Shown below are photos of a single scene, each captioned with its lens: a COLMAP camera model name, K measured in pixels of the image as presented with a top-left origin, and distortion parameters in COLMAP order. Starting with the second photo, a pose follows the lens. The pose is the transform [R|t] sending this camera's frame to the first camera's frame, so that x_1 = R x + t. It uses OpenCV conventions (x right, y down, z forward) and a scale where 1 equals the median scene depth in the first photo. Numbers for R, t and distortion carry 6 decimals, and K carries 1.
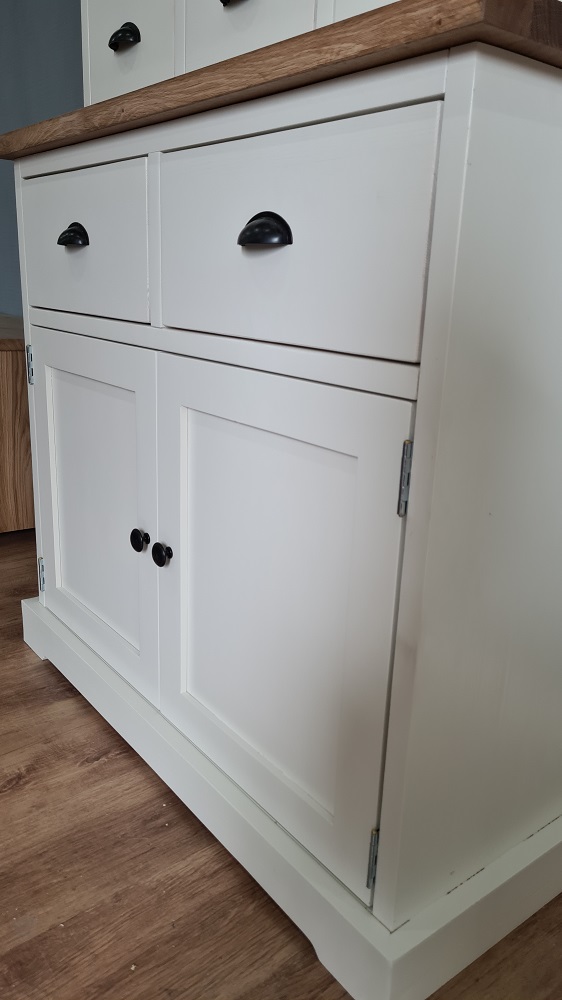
lens RADIAL K [[751.4, 0, 281.0], [0, 751.4, 500.0], [0, 0, 1]] dist [0.057736, -0.097388]
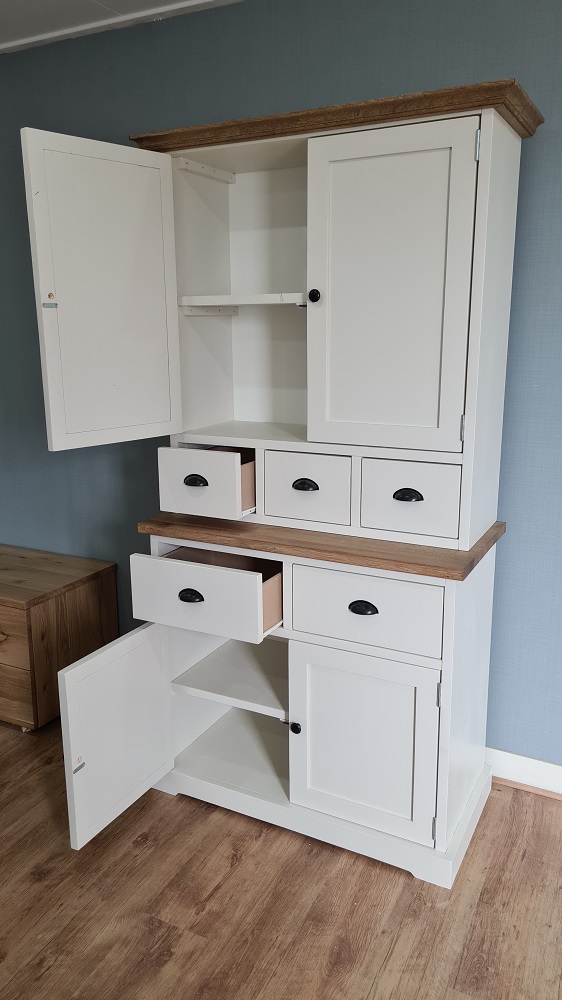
lens RADIAL K [[751.4, 0, 281.0], [0, 751.4, 500.0], [0, 0, 1]] dist [0.057736, -0.097388]
pose [[0.913822, -0.141845, 0.380538, -0.943821], [0.161108, 0.986752, -0.019073, -0.546183], [-0.372791, 0.078737, 0.924569, -1.052014]]
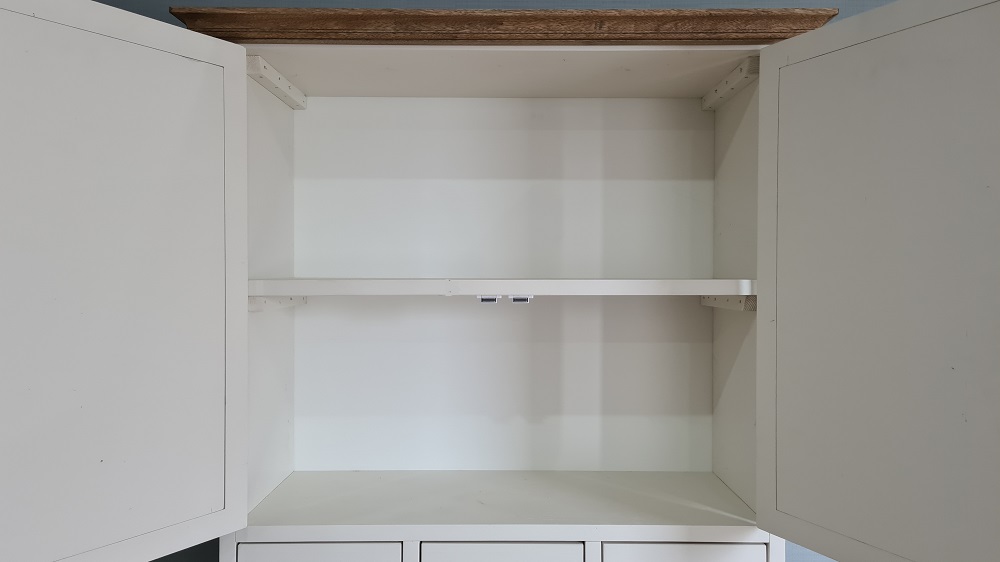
lens RADIAL K [[751.4, 0, 500.0], [0, 751.4, 281.0], [0, 0, 1]] dist [0.057736, -0.097388]
pose [[0.617747, -0.047744, 0.784926, -1.019814], [0.249216, 0.958590, -0.137829, -0.945241], [-0.745842, 0.280760, 0.604065, -0.017102]]
